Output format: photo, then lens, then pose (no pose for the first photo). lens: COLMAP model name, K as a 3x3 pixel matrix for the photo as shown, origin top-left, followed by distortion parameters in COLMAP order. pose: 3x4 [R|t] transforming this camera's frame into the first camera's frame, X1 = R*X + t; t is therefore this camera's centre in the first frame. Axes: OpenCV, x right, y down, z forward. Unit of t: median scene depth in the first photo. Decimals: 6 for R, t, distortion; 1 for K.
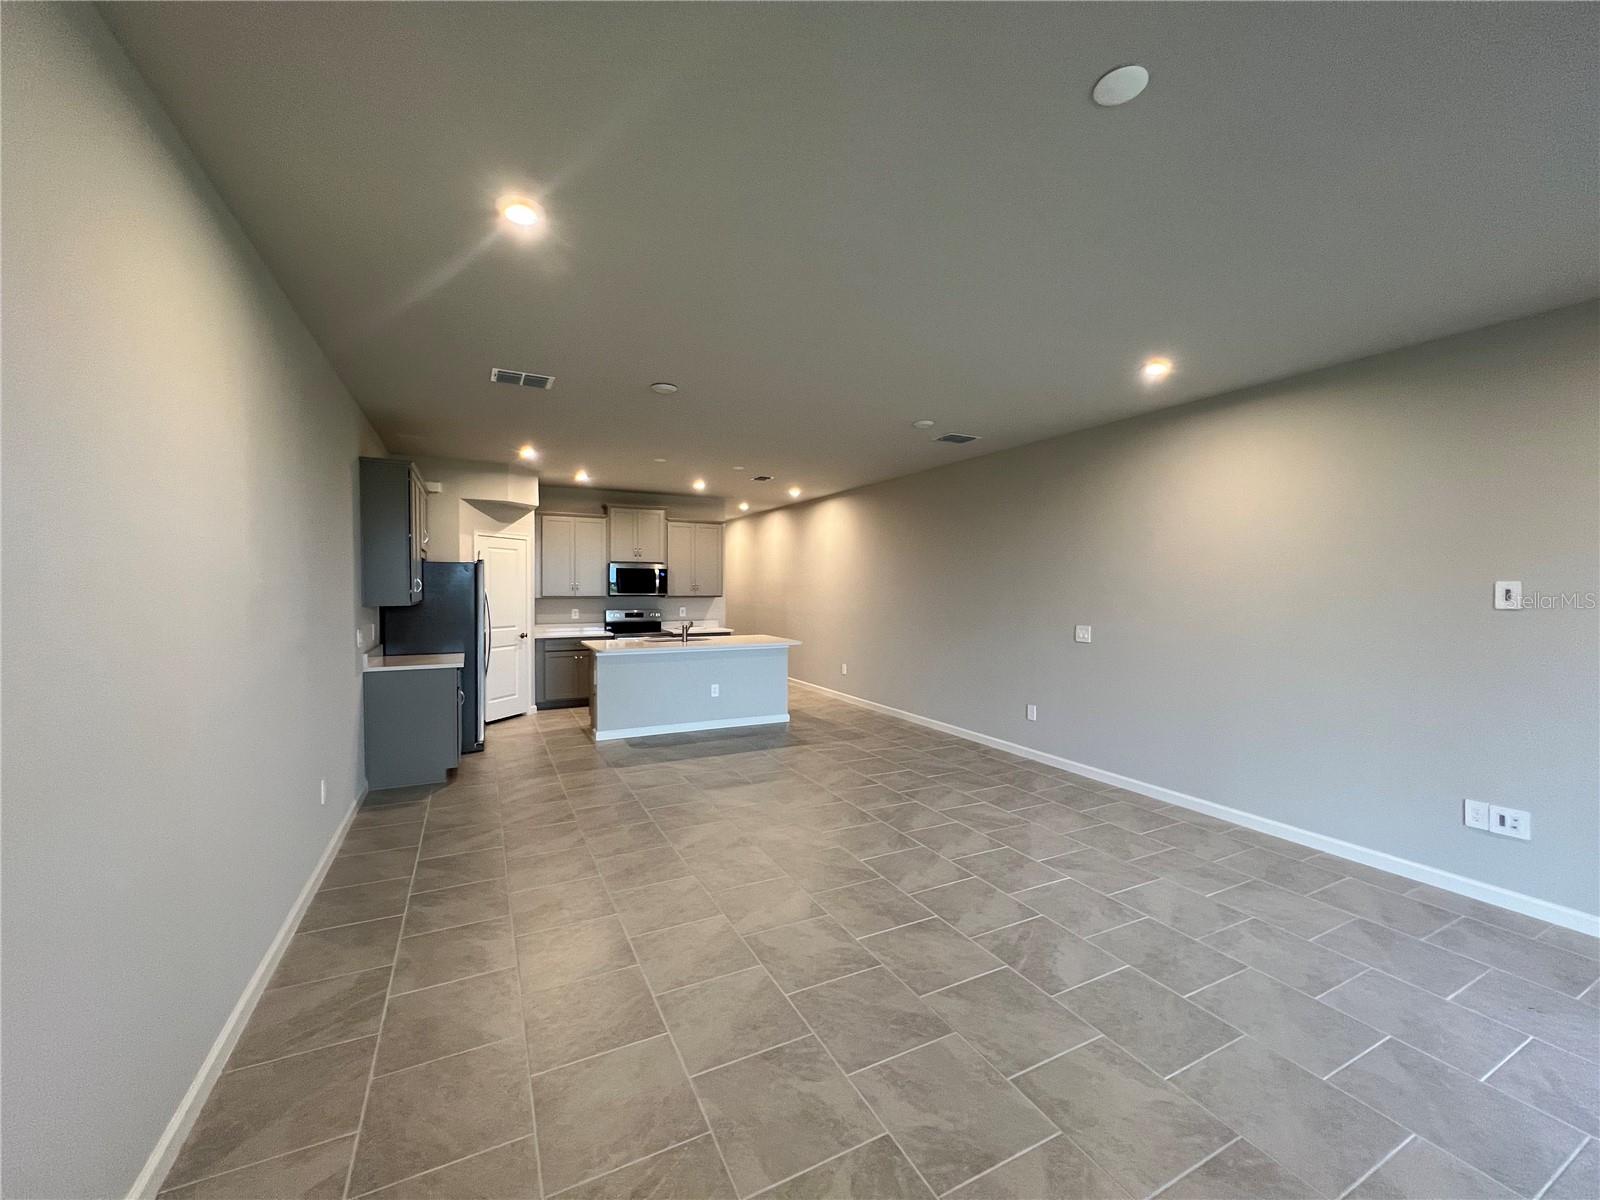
lens RADIAL K [[639.6, 0, 800.0], [0, 639.6, 600.0], [0, 0, 1]] dist [-0.000774, -0.000267]
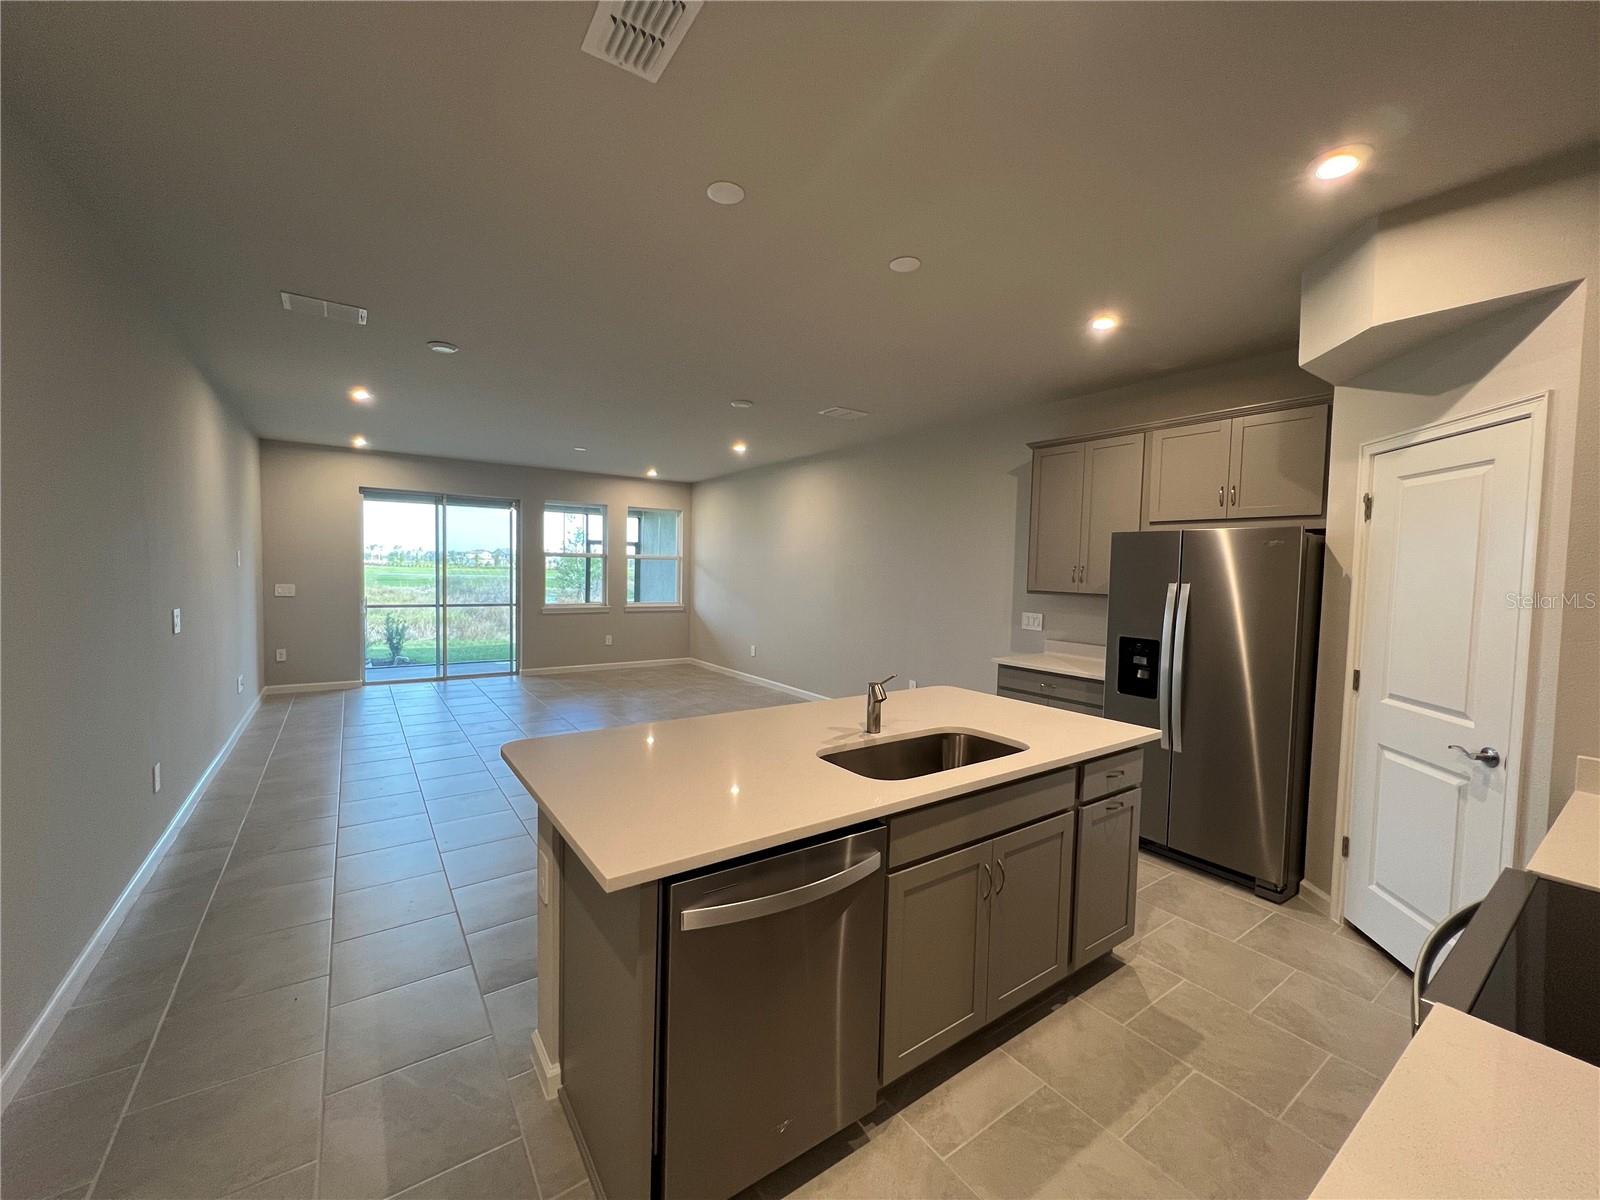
lens RADIAL K [[639.6, 0, 800.0], [0, 639.6, 600.0], [0, 0, 1]] dist [-0.000774, -0.000267]
pose [[-0.989240, -0.023803, -0.144353, -0.089239], [-0.034169, 0.996978, 0.069767, -0.025291], [0.142256, 0.073949, -0.987064, 1.297131]]
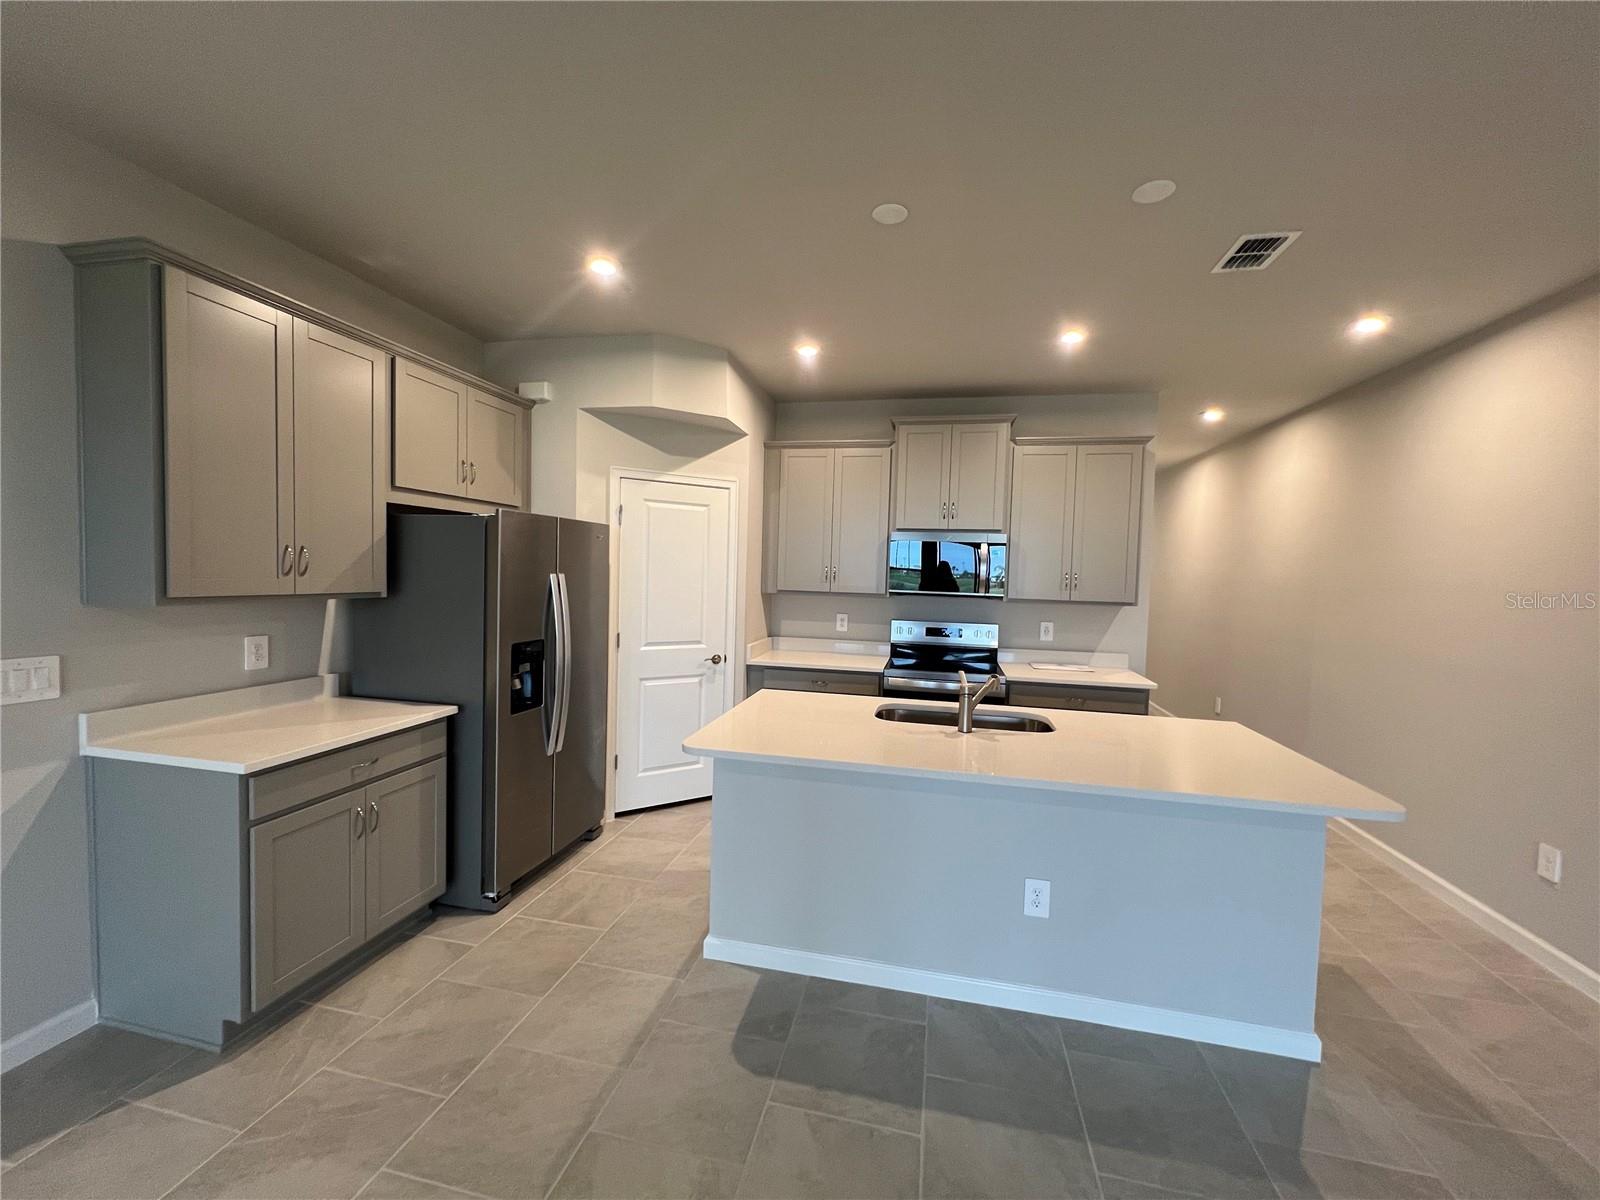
lens RADIAL K [[639.6, 0, 800.0], [0, 639.6, 600.0], [0, 0, 1]] dist [-0.000774, -0.000267]
pose [[0.772107, 0.047633, -0.633705, -0.024890], [-0.039010, 0.998859, 0.027550, -0.015383], [0.634294, 0.003450, 0.773084, 0.644137]]
